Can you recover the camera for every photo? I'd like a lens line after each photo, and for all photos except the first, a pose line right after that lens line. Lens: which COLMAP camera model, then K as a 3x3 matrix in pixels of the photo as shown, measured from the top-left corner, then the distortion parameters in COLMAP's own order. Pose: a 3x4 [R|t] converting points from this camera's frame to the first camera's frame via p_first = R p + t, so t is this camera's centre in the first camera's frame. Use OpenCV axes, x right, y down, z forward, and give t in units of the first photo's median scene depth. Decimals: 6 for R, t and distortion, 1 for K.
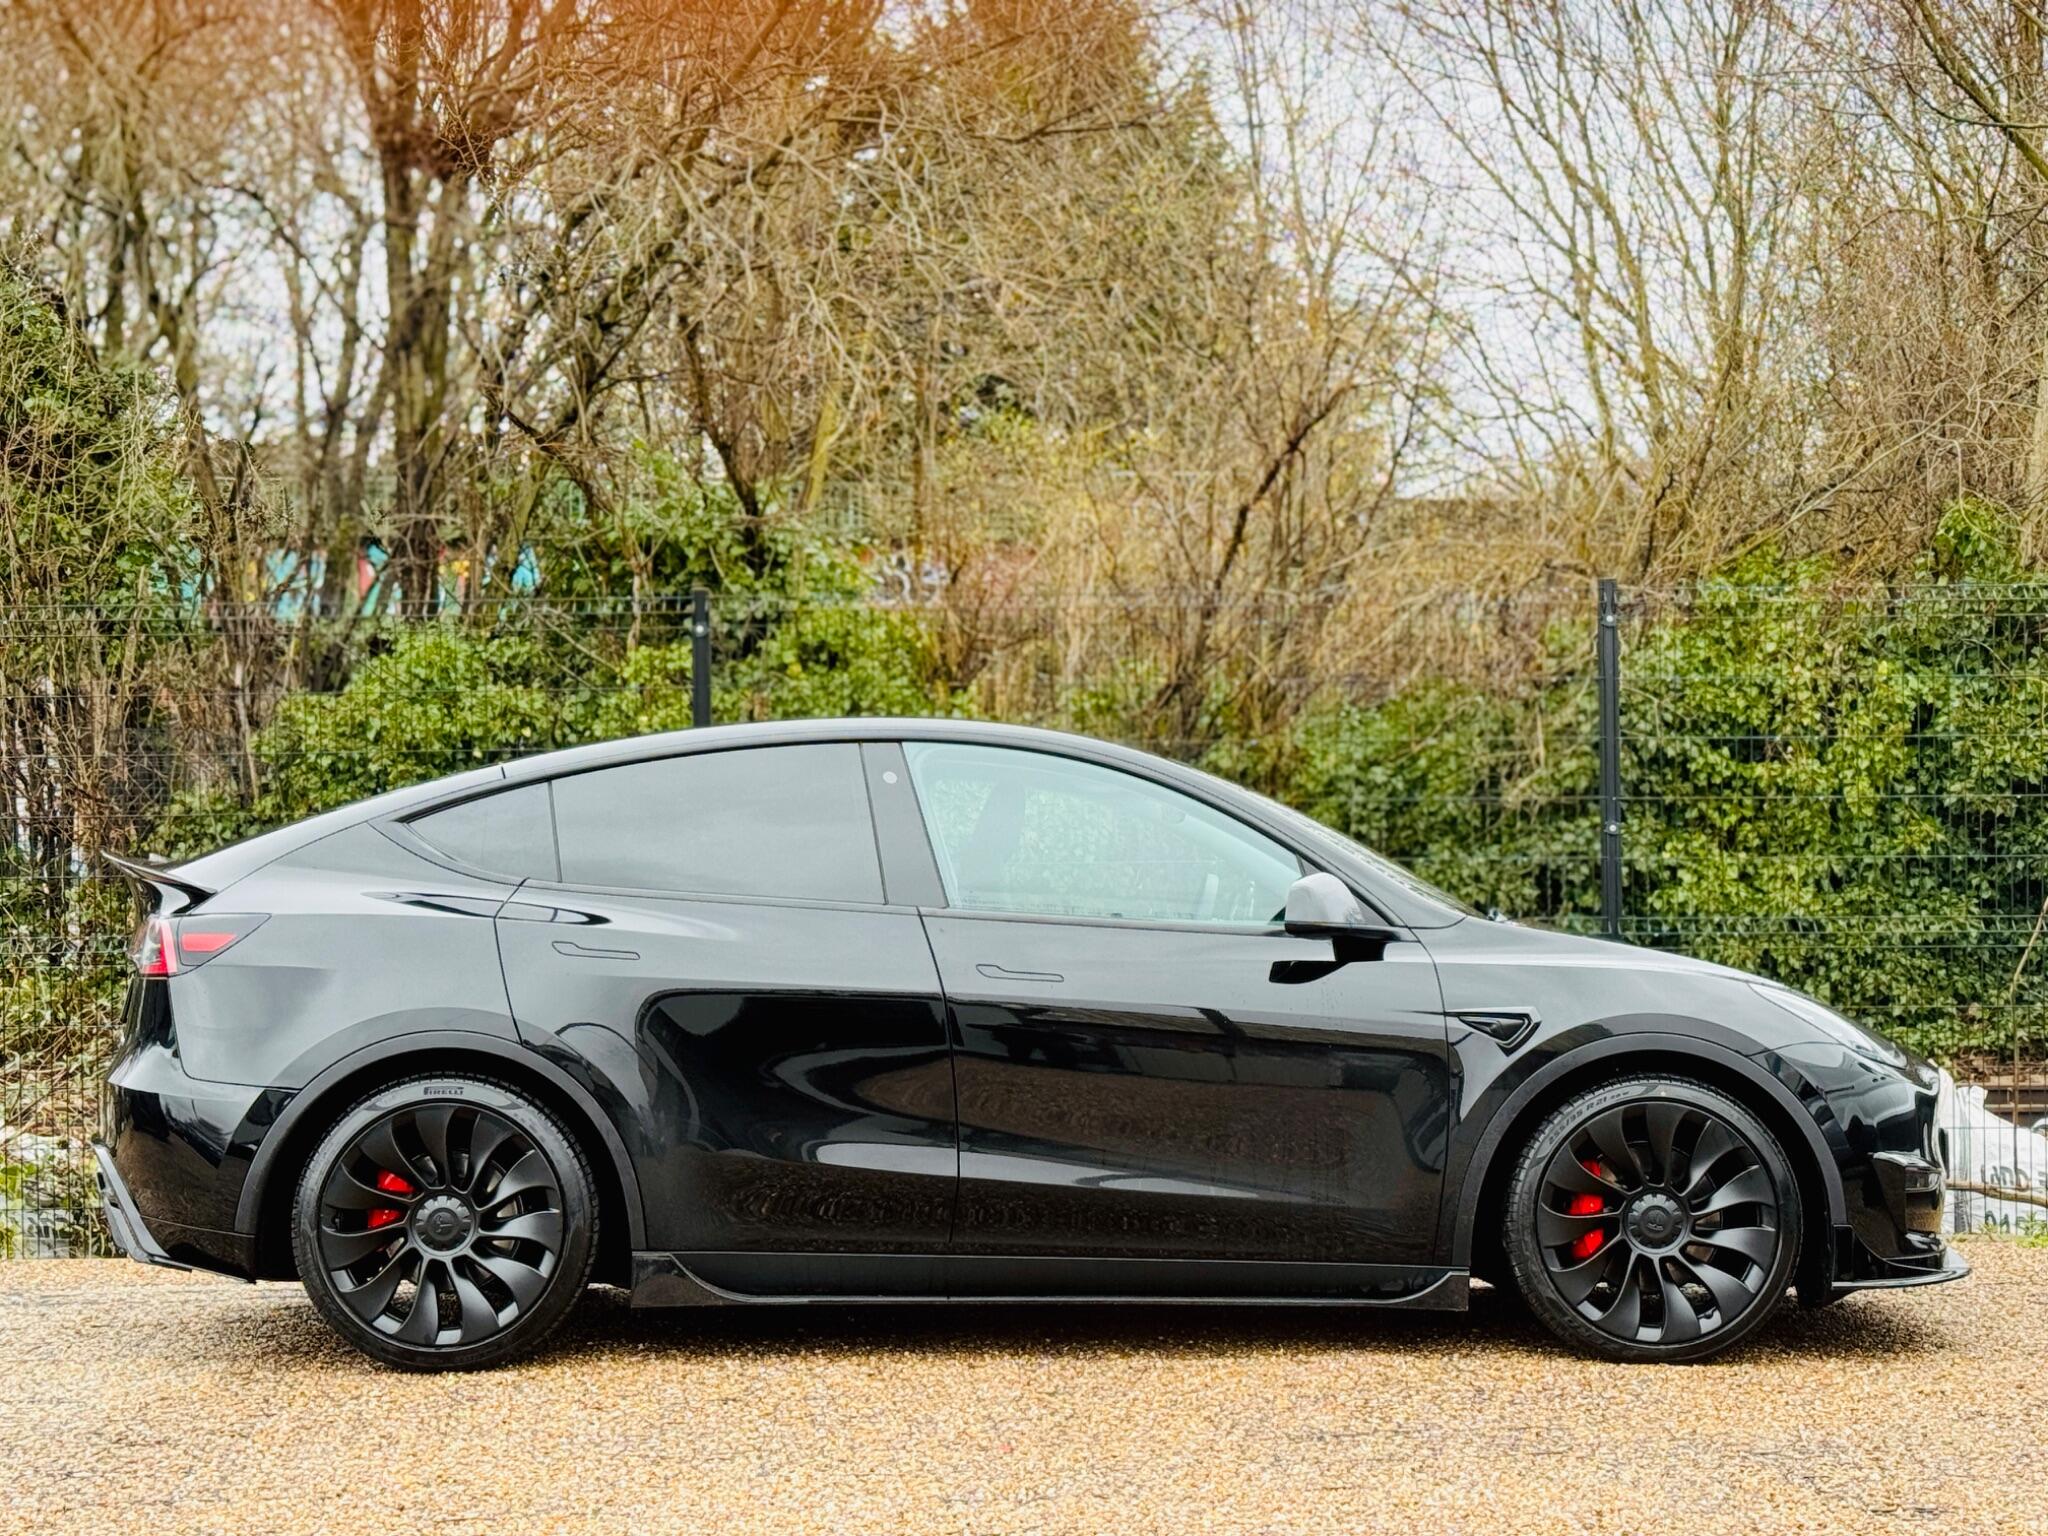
lens RADIAL K [[3457.2, 0, 997.1], [0, 3457.2, 750.6], [0, 0, 1]] dist [0.115557, 0.000000]
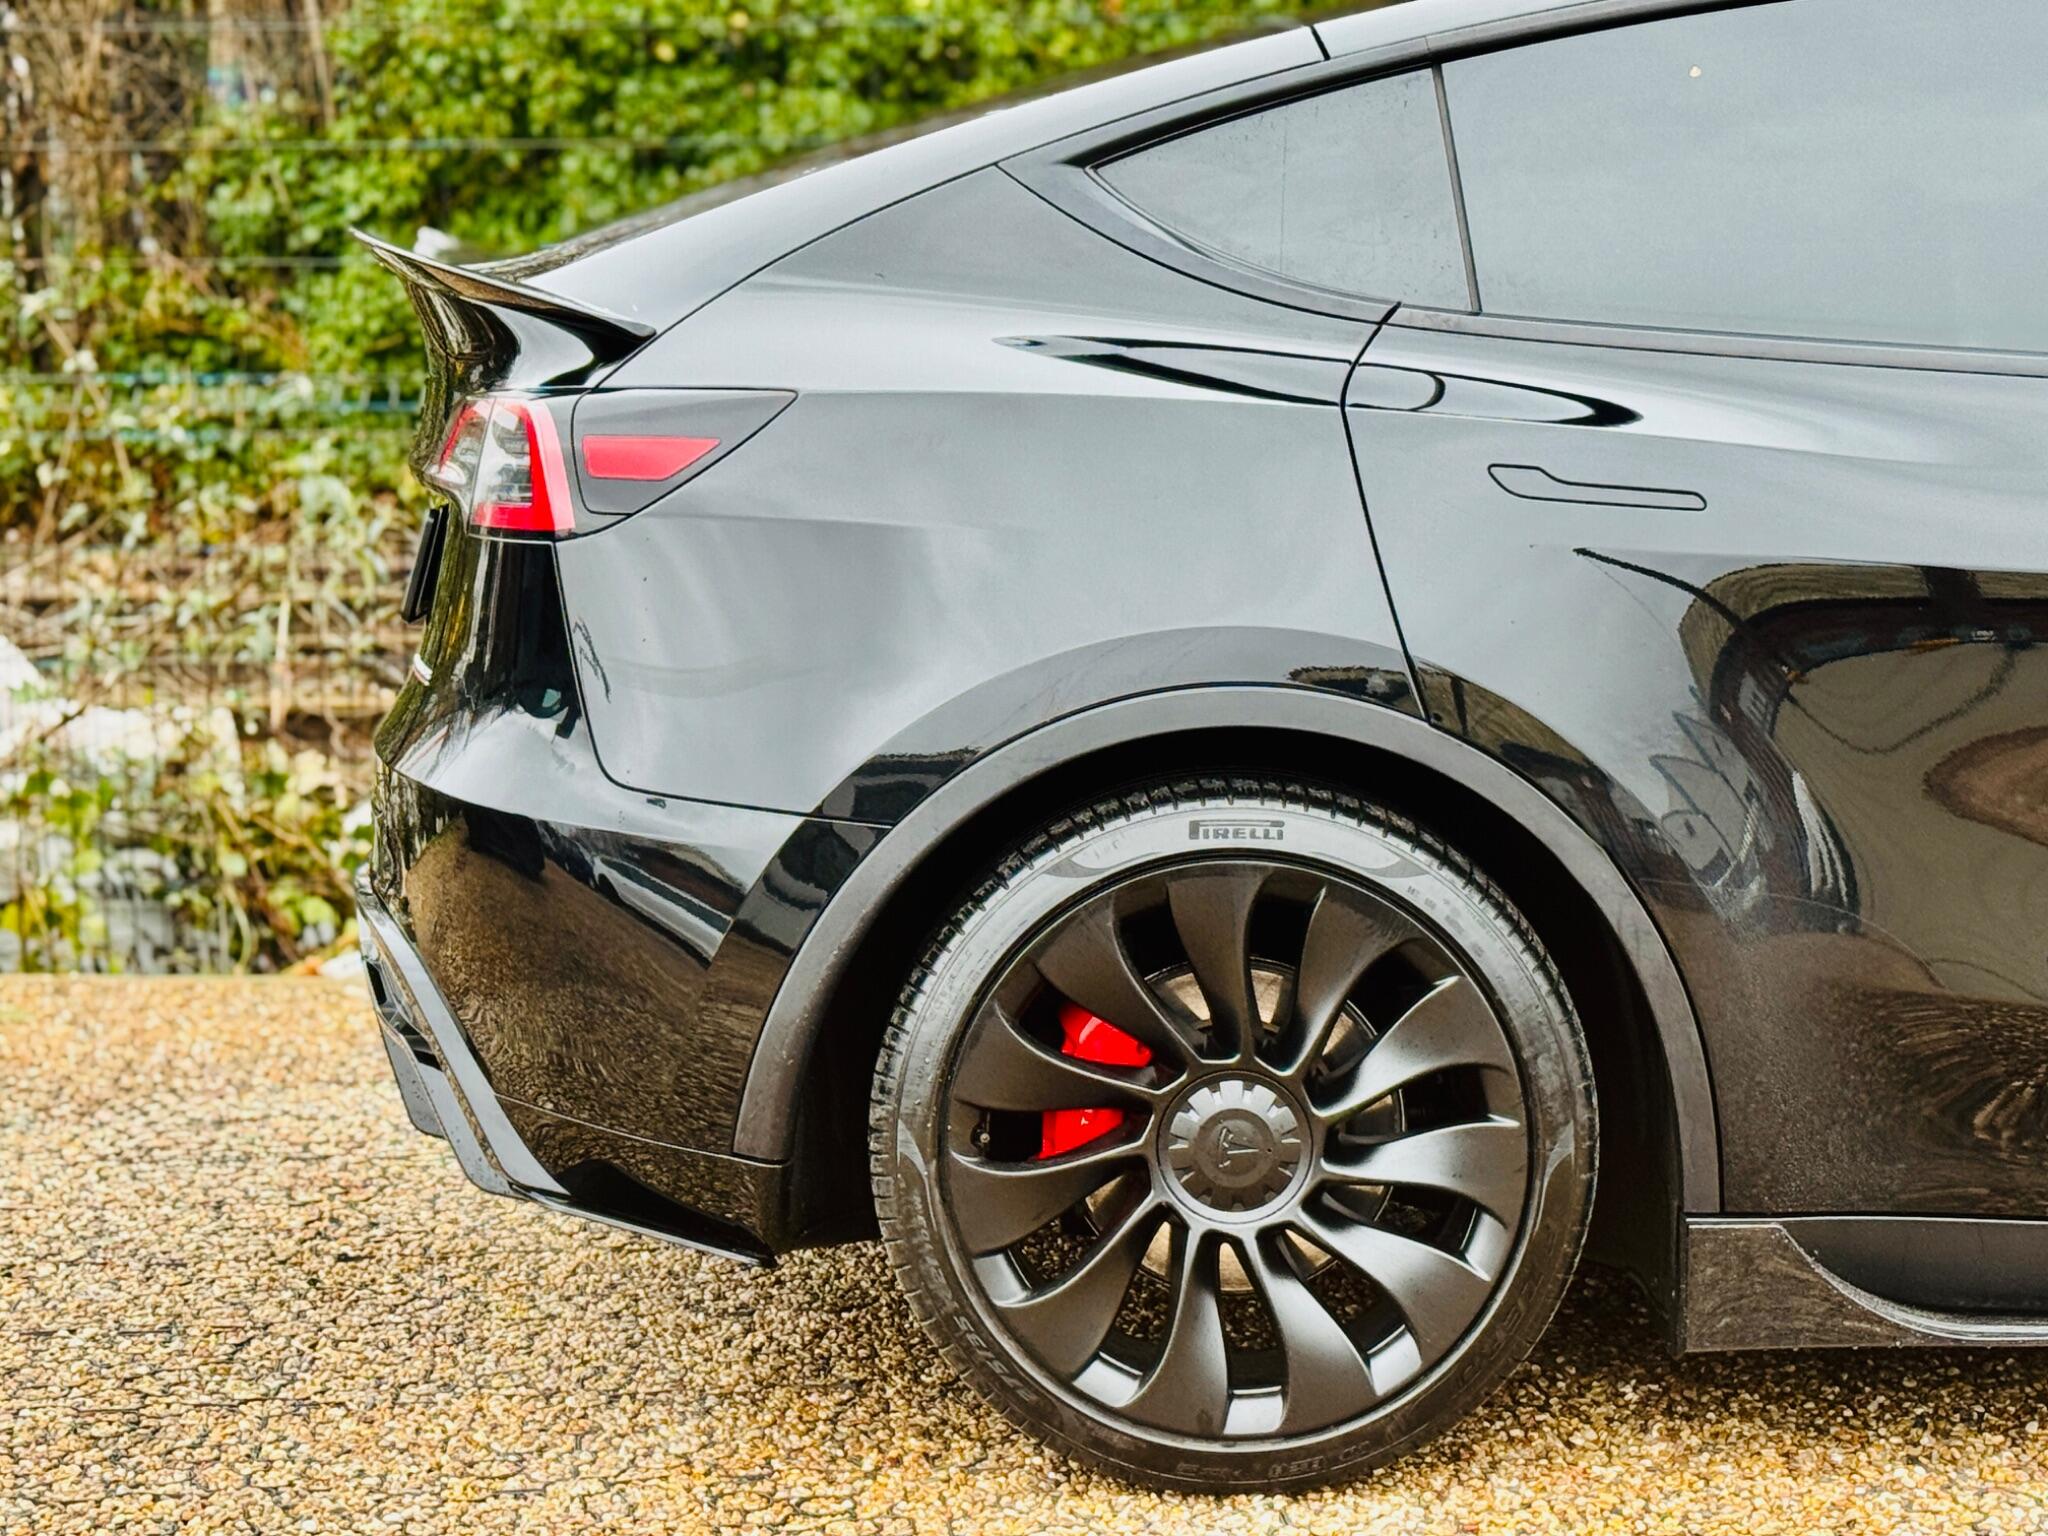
lens RADIAL K [[4440.5, 0, 1021.4], [0, 4440.5, 759.9], [0, 0, 1]] dist [0.115152, 0.000000]
pose [[0.999328, 0.009500, -0.035413, -0.163546], [-0.003937, 0.988068, 0.153967, 0.009086], [0.036453, -0.153724, 0.987441, 0.474898]]
